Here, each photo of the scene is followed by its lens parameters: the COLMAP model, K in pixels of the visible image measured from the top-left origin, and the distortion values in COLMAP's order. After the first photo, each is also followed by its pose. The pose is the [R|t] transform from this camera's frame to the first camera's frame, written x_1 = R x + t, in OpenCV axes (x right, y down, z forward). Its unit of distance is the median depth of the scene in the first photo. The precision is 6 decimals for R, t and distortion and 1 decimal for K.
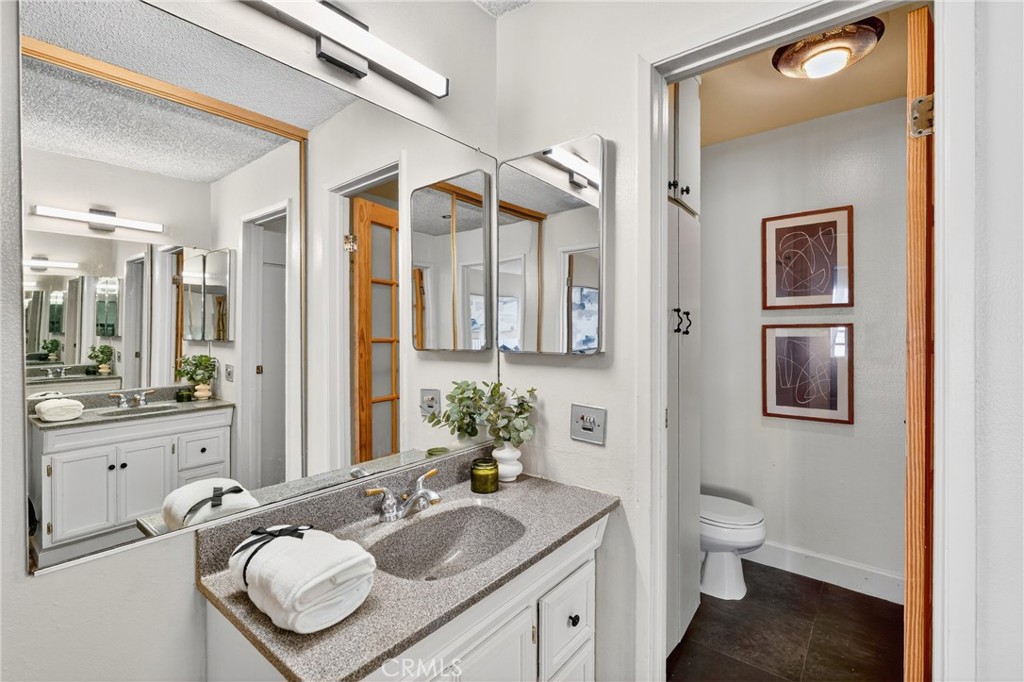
lens RADIAL K [[455.4, 0, 509.8], [0, 455.4, 336.1], [0, 0, 1]] dist [-0.002792, -0.000638]
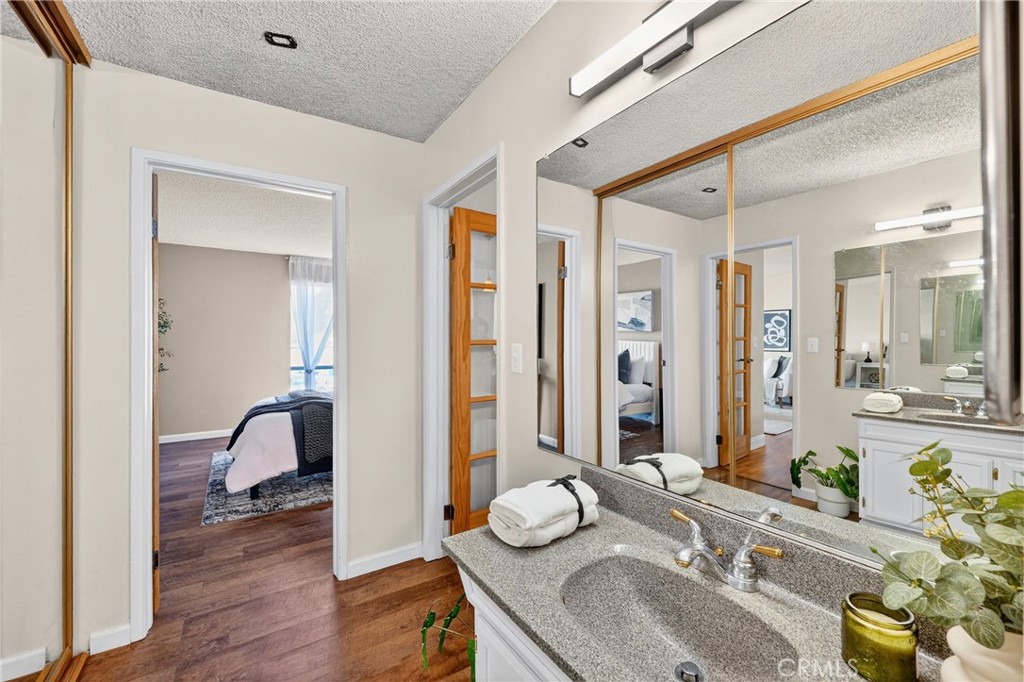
lens RADIAL K [[418.9, 0, 508.5], [0, 418.9, 339.4], [0, 0, 1]] dist [-0.000939, -0.001495]
pose [[-0.303725, 0.005859, -0.952742, 0.441750], [0.006900, 0.999968, 0.003950, -0.006450], [0.952735, -0.005375, -0.303756, 0.718953]]
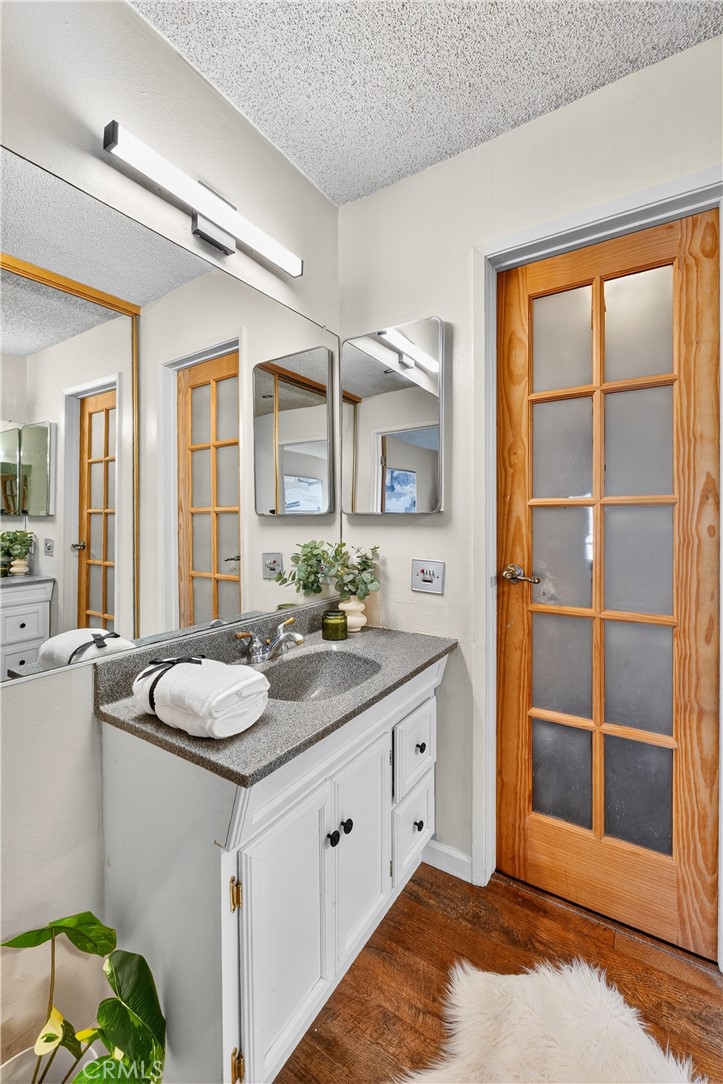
lens RADIAL K [[443.4, 0, 353.8], [0, 443.4, 518.3], [0, 0, 1]] dist [-0.000939, -0.001495]
pose [[0.996291, -0.000744, 0.086048, -0.096390], [0.000807, 0.999999, -0.000704, 0.048393], [-0.086048, 0.000771, 0.996291, -0.061937]]
